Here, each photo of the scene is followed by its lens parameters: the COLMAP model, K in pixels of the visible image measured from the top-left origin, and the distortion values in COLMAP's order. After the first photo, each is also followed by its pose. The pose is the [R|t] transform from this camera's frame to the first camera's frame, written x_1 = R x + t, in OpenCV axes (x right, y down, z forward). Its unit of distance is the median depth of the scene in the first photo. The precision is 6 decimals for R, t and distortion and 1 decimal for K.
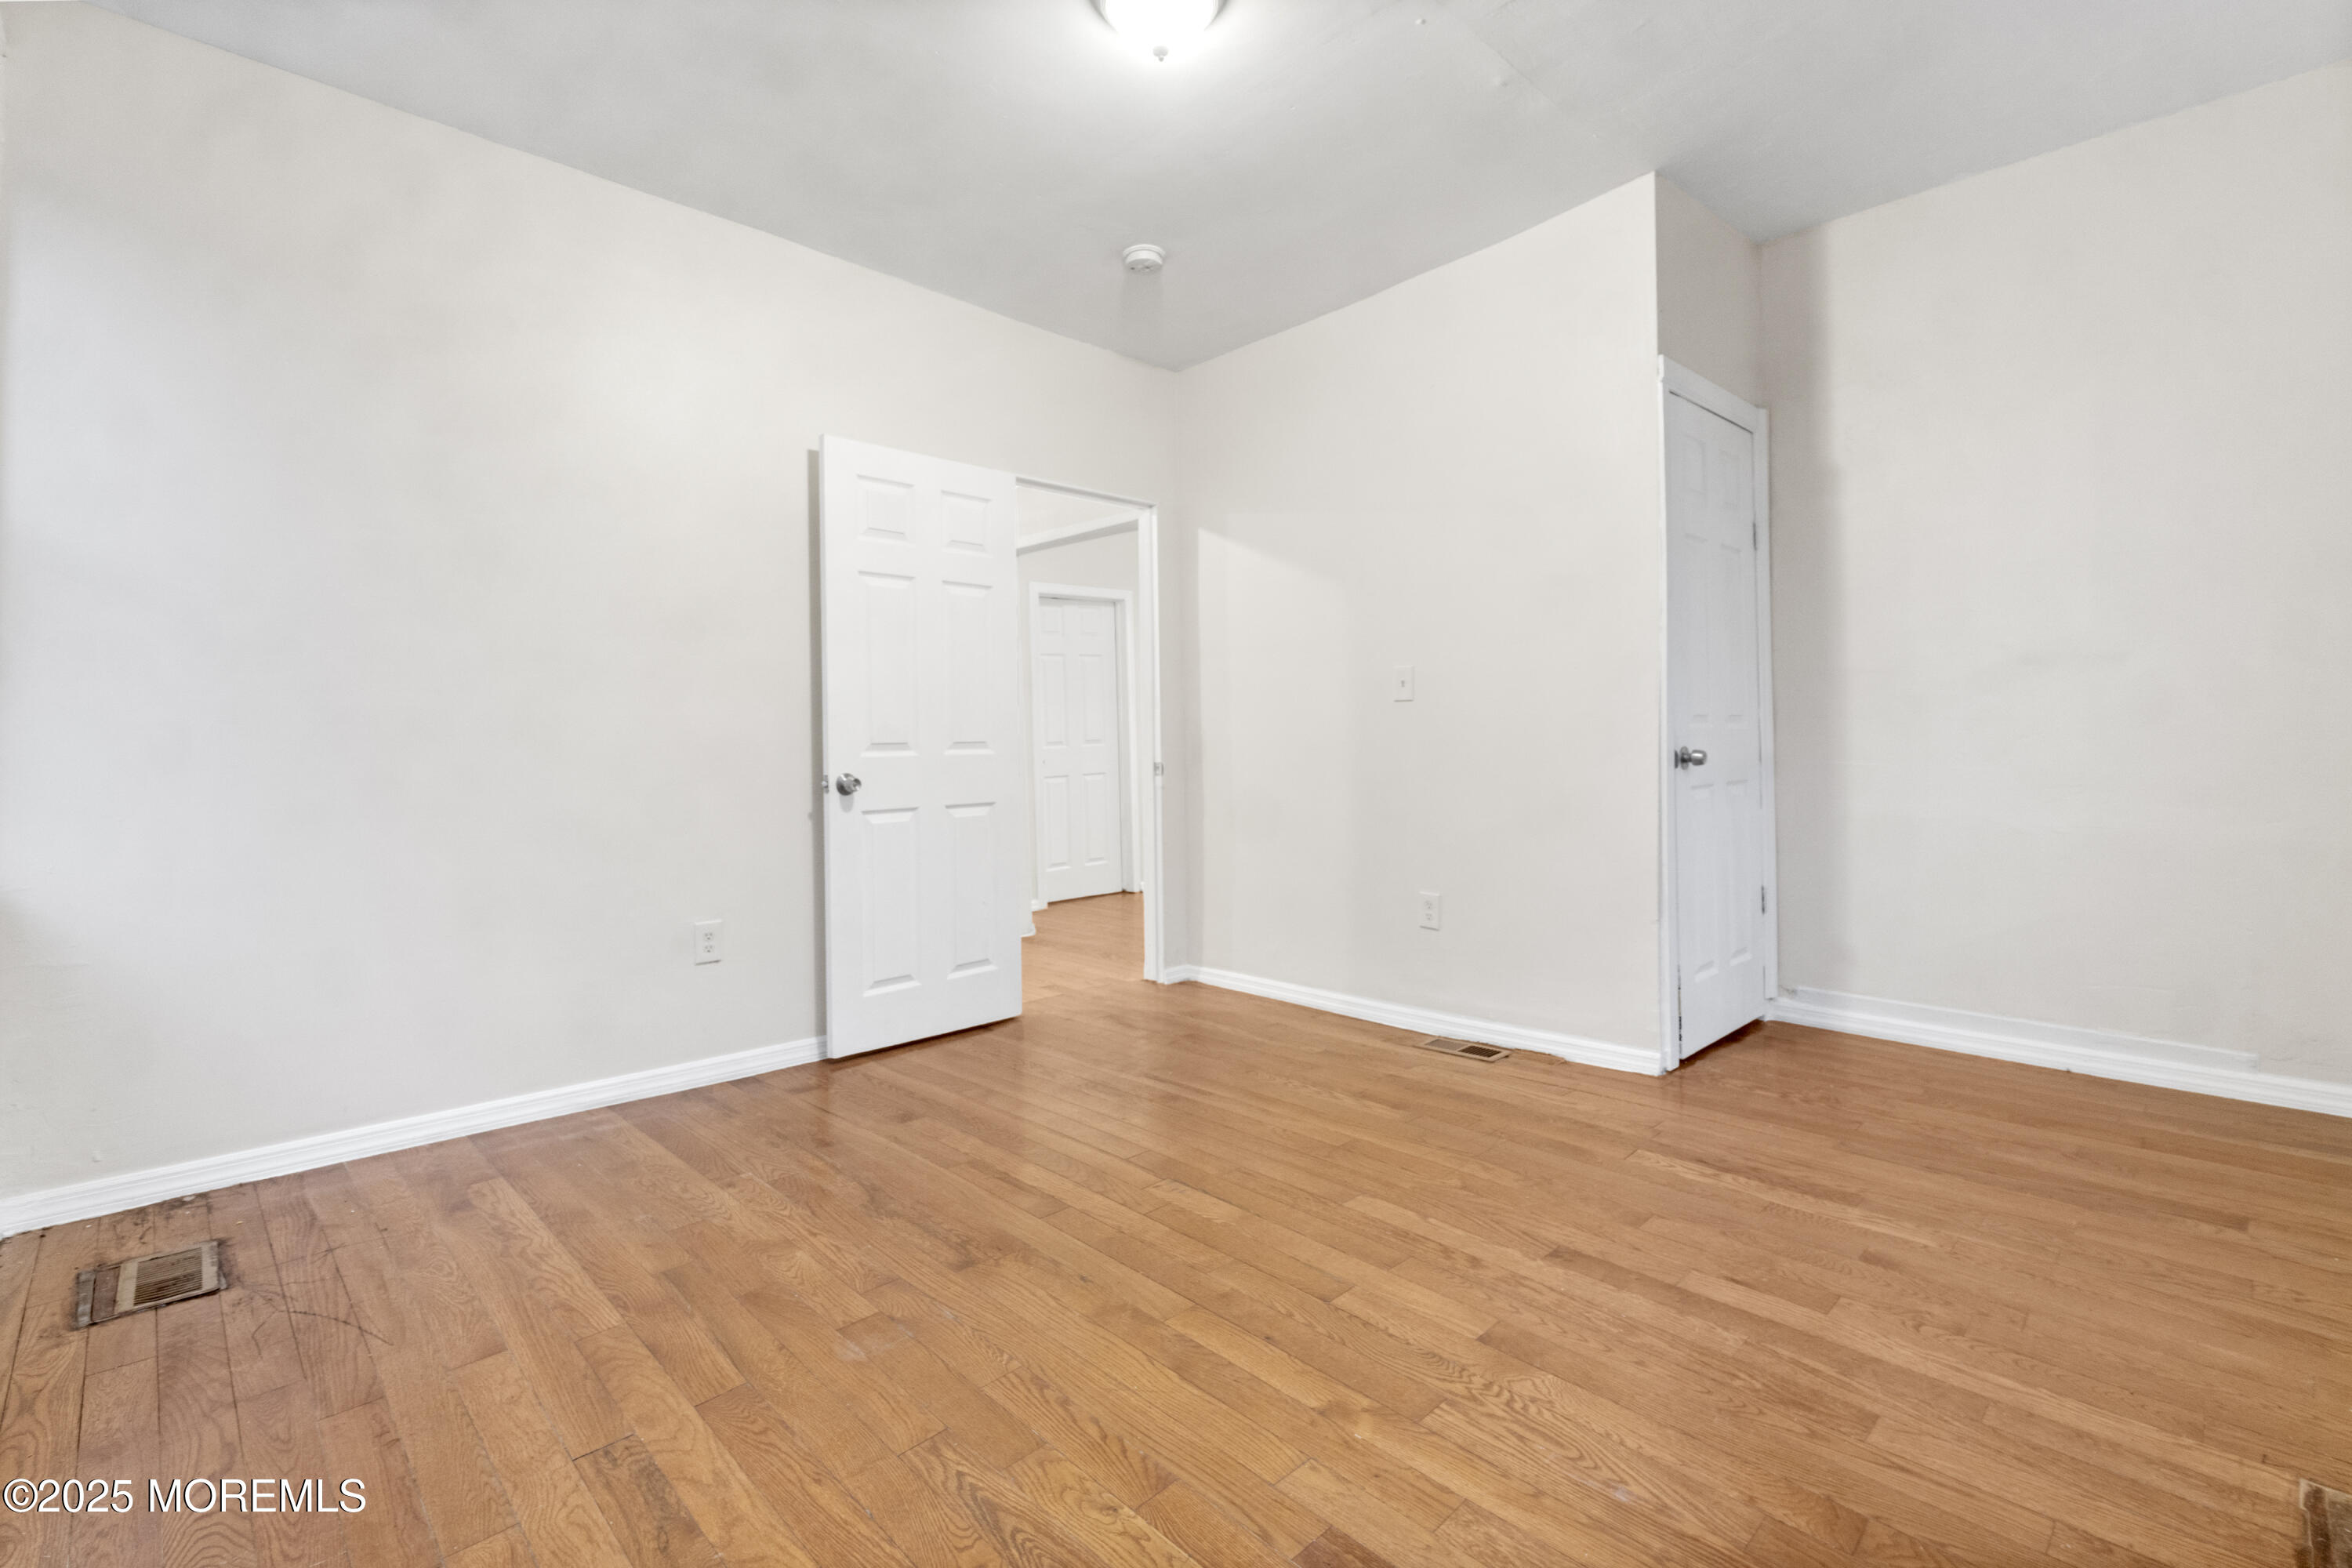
lens RADIAL K [[1059.7, 0, 1181.5], [0, 1059.7, 730.3], [0, 0, 1]] dist [0.000486, 0.000382]
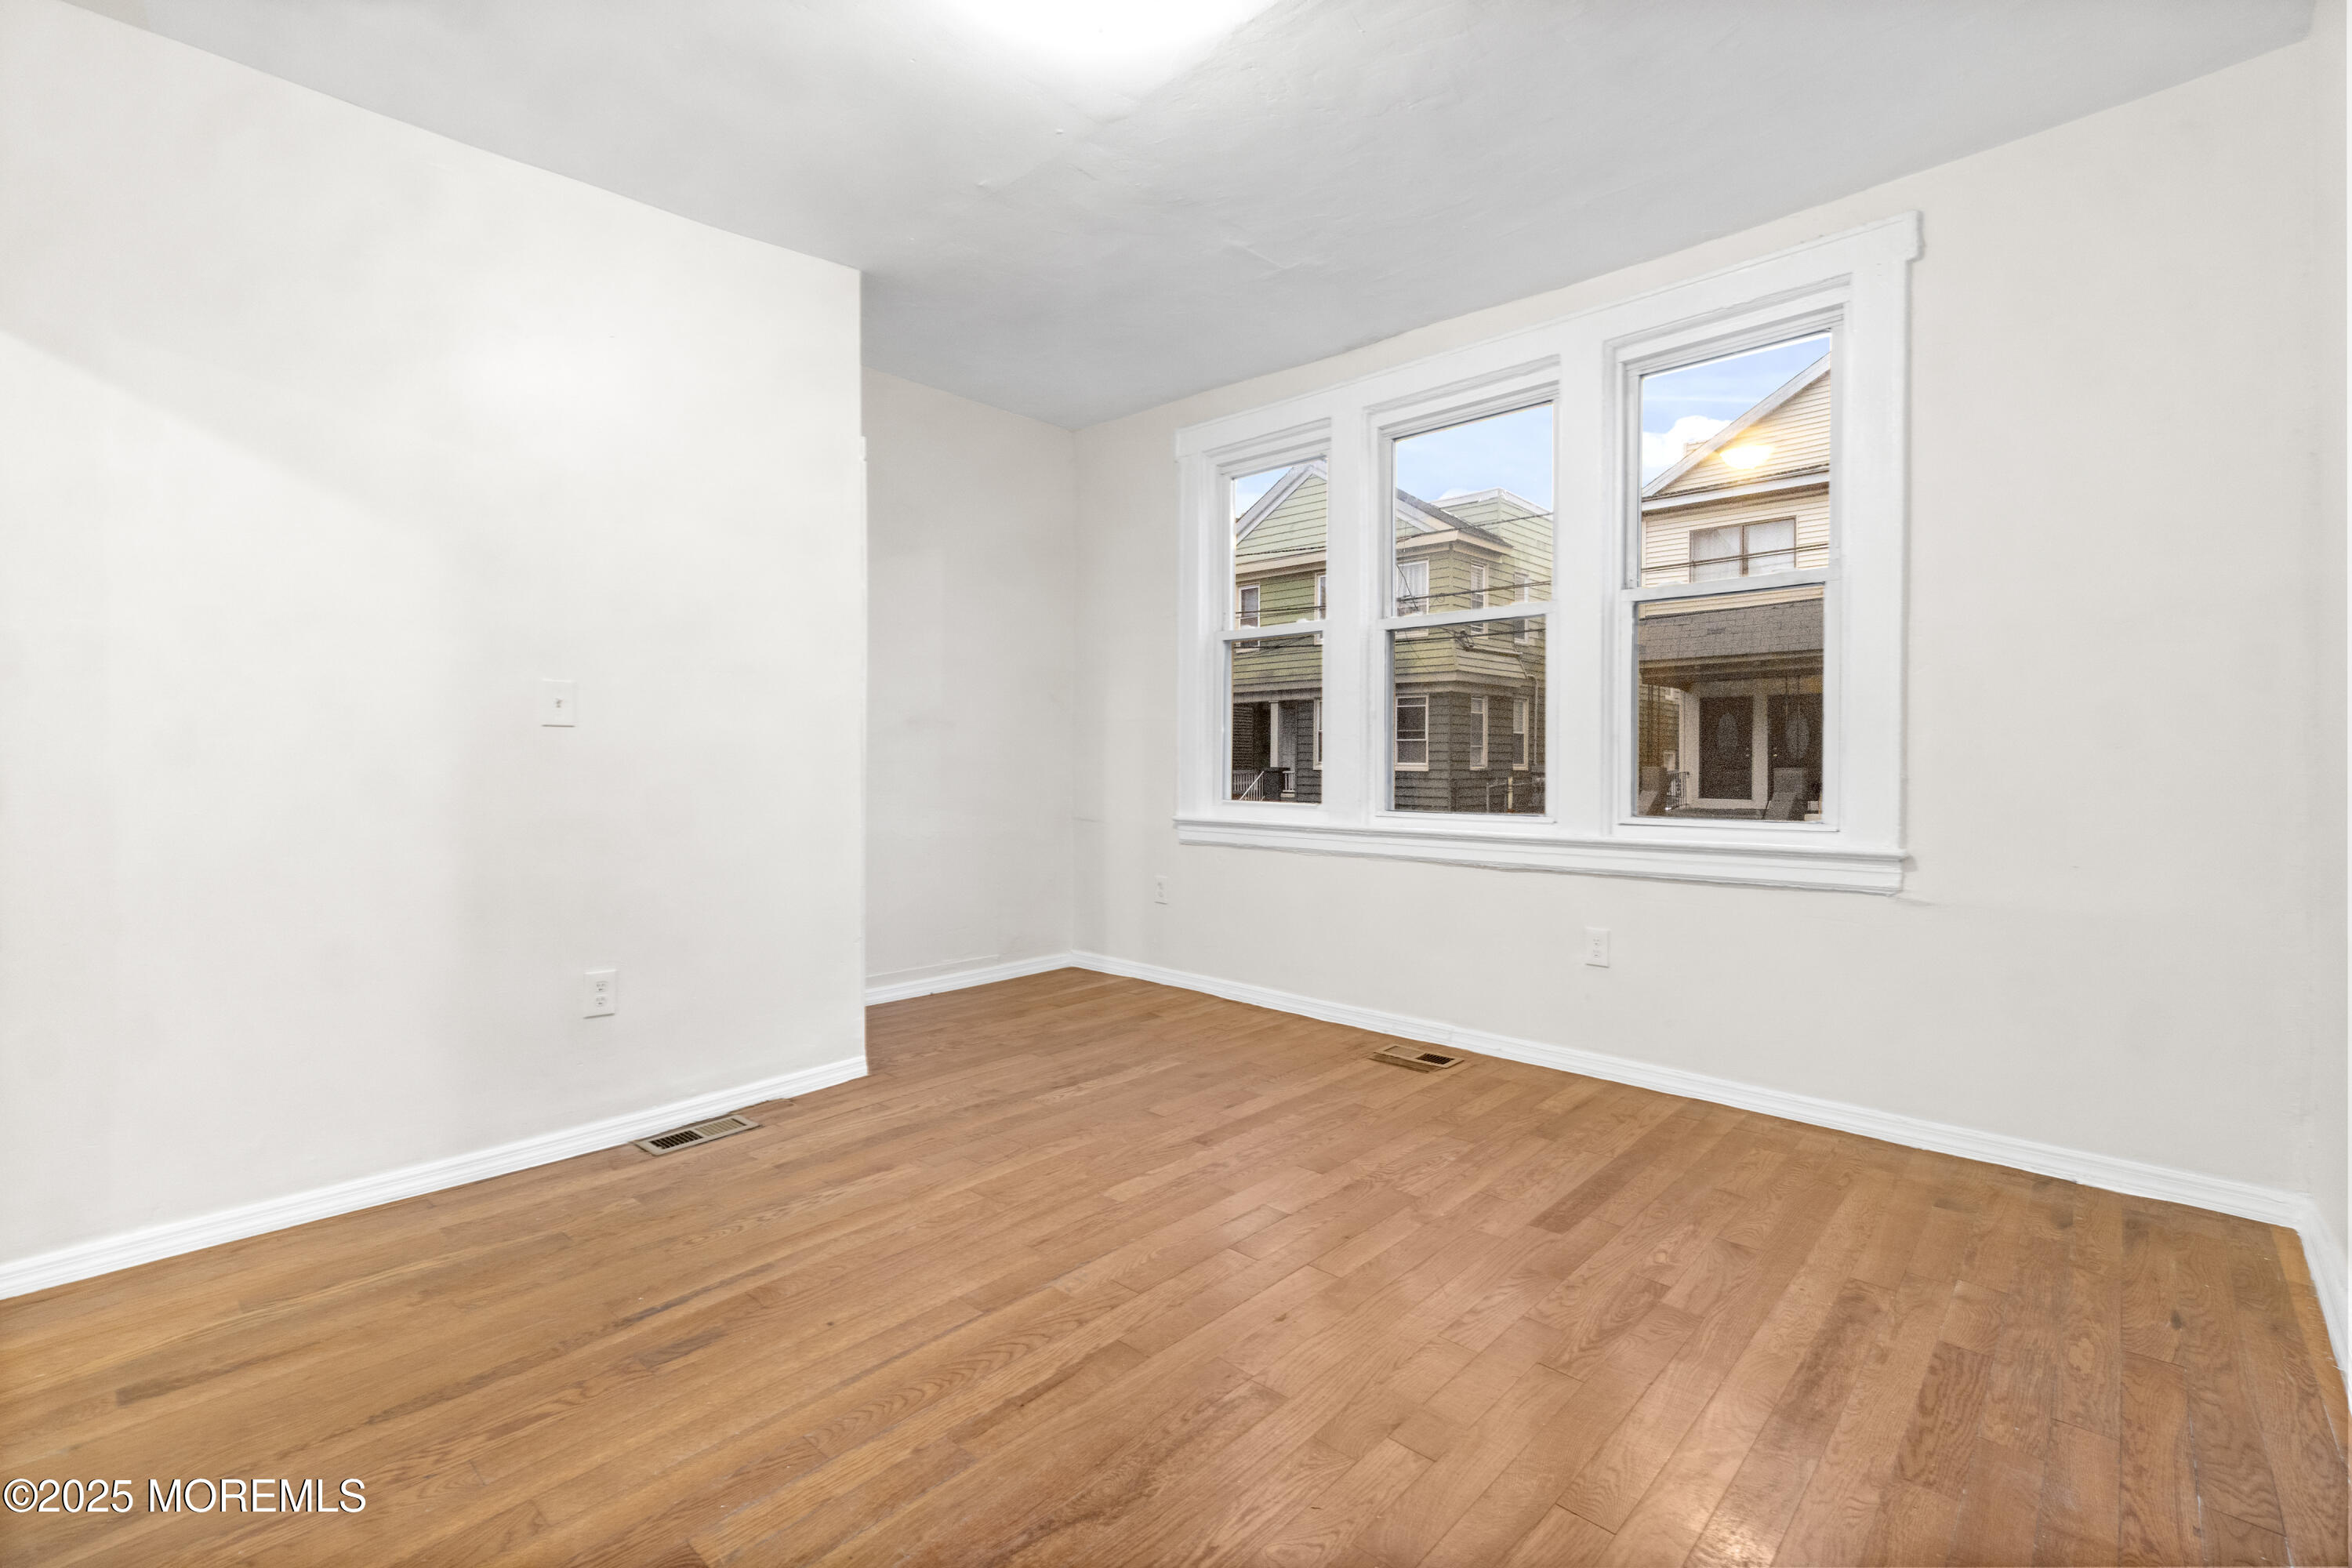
lens RADIAL K [[1038.9, 0, 1182.1], [0, 1038.9, 763.4], [0, 0, 1]] dist [0.003117, 0.000307]
pose [[-0.058712, 0.010522, 0.998220, -0.972165], [-0.008125, 0.999906, -0.011017, 0.006237], [-0.998242, -0.008758, -0.058621, 1.051063]]
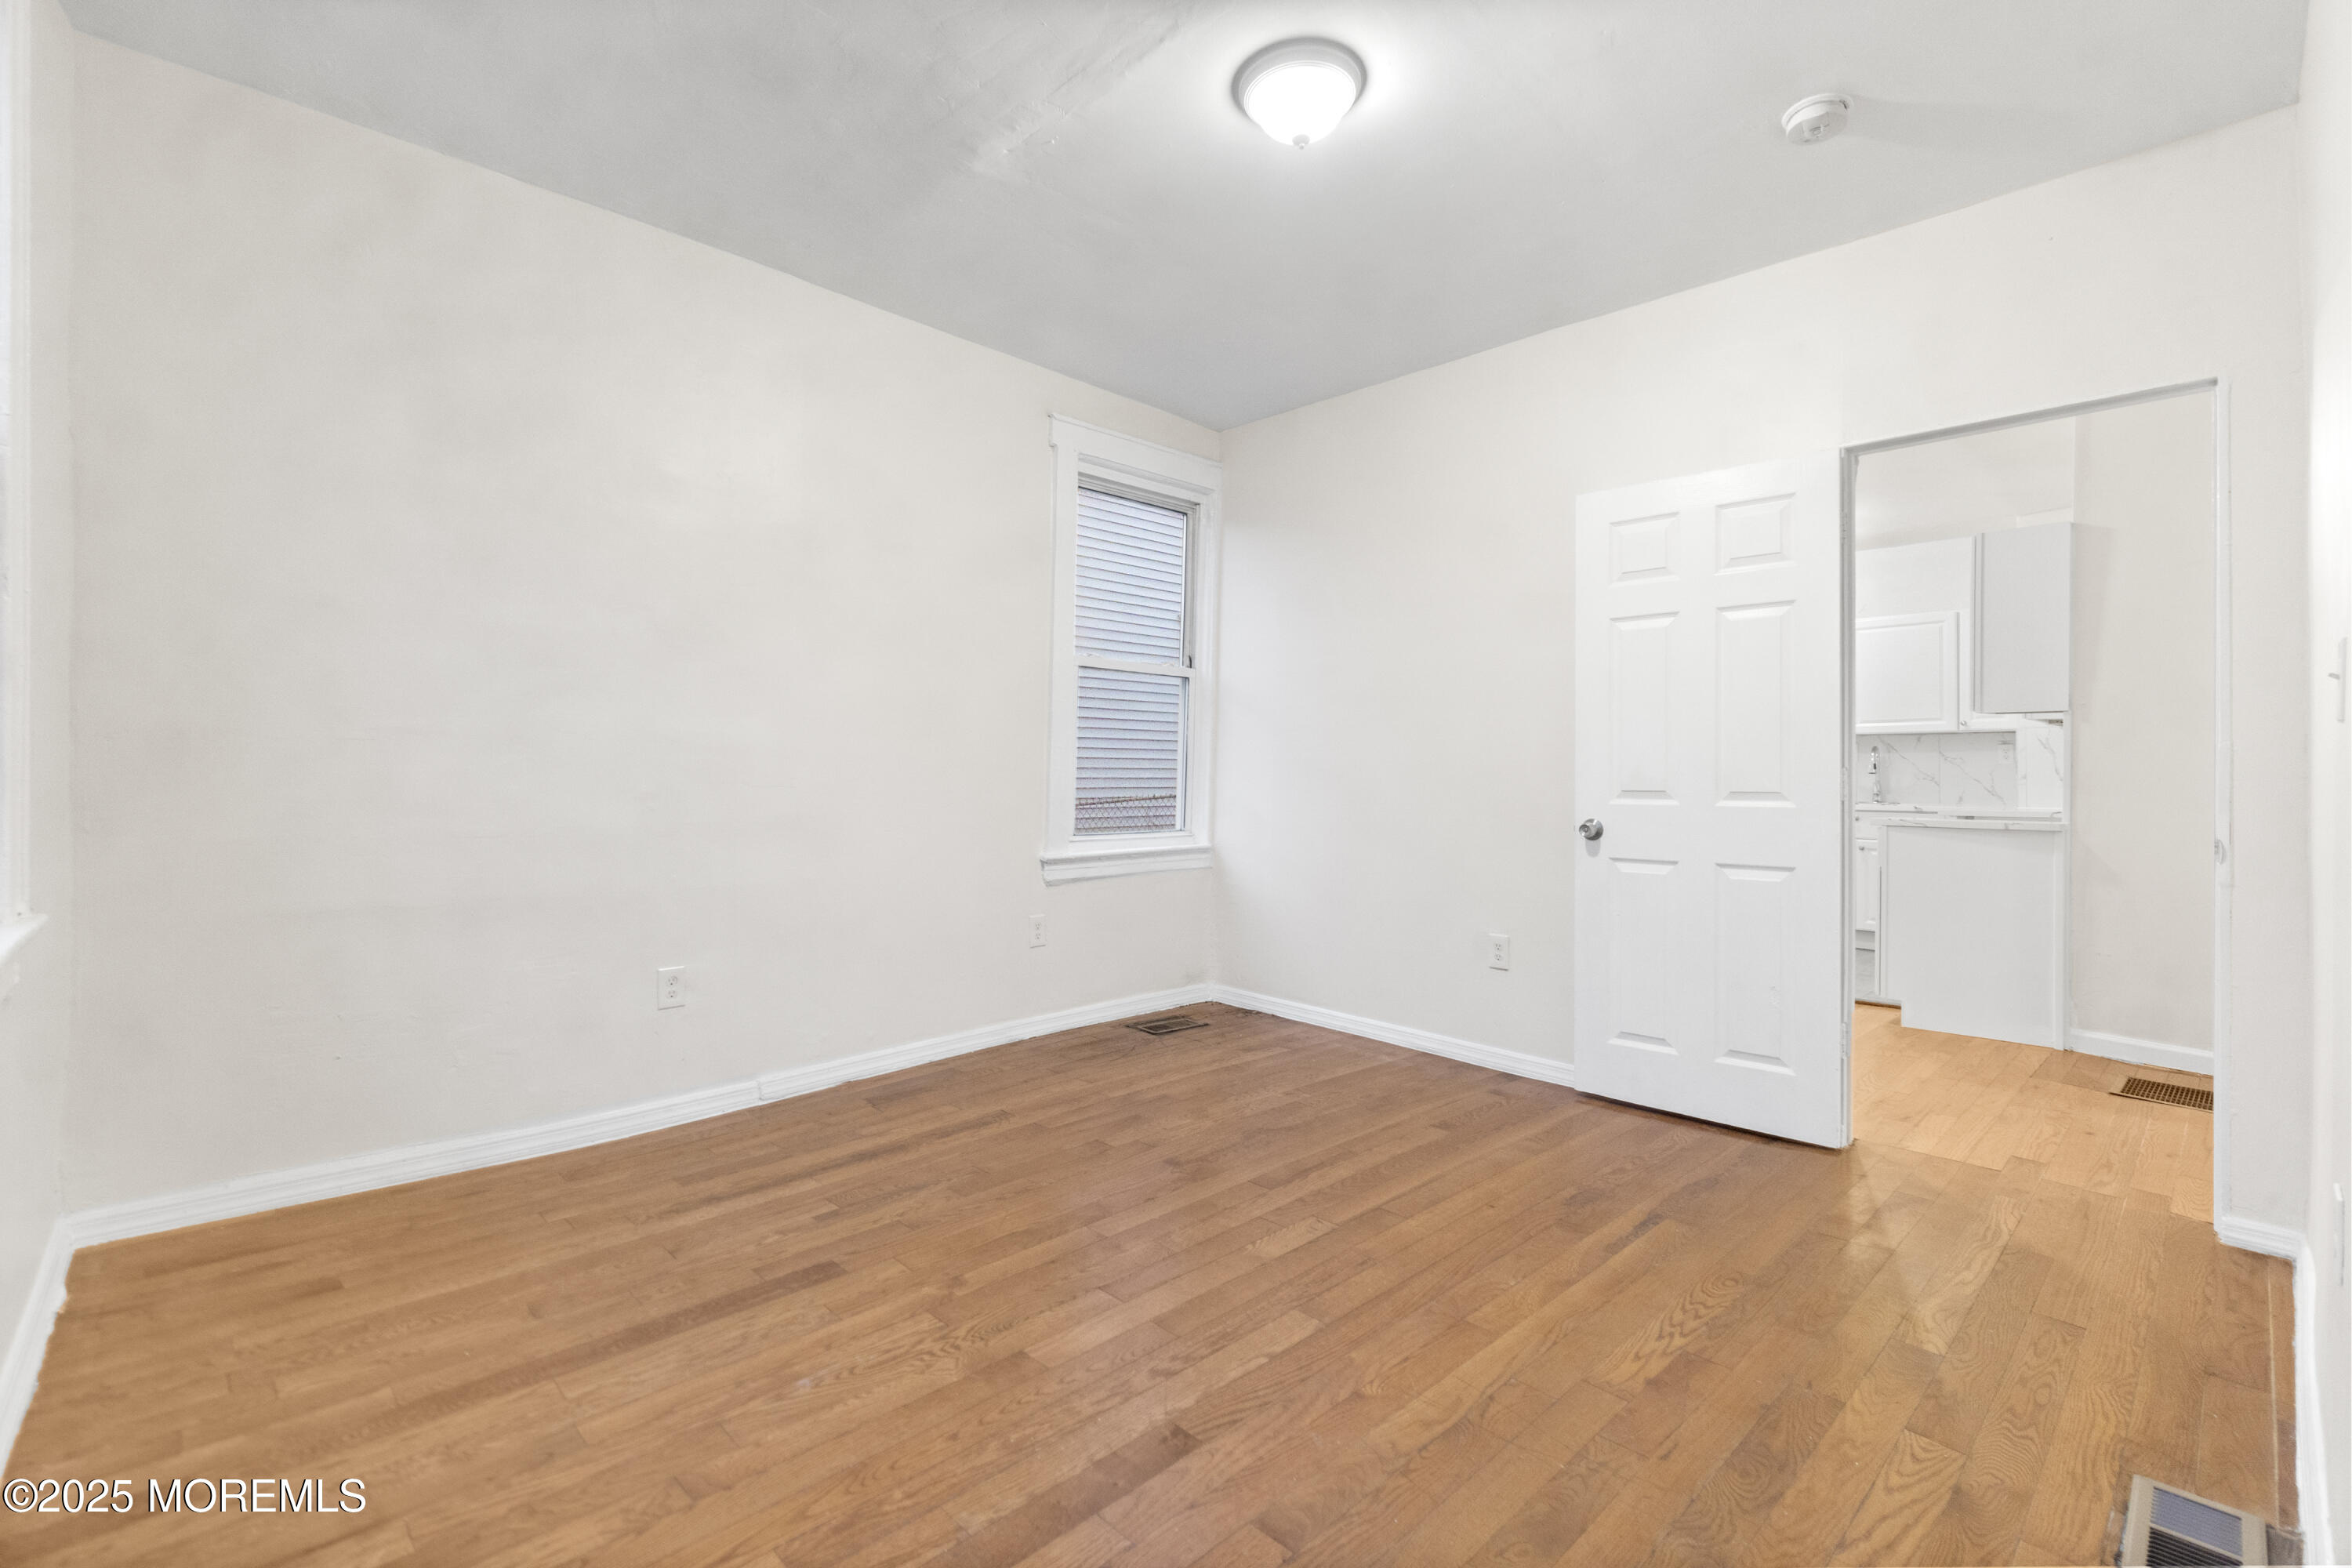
lens RADIAL K [[1038.9, 0, 1182.1], [0, 1038.9, 763.4], [0, 0, 1]] dist [0.003117, 0.000307]
pose [[-0.000106, -0.001626, -0.999999, 1.091076], [0.000521, 0.999999, -0.001626, -0.018726], [1.000000, -0.000521, -0.000105, 0.947161]]
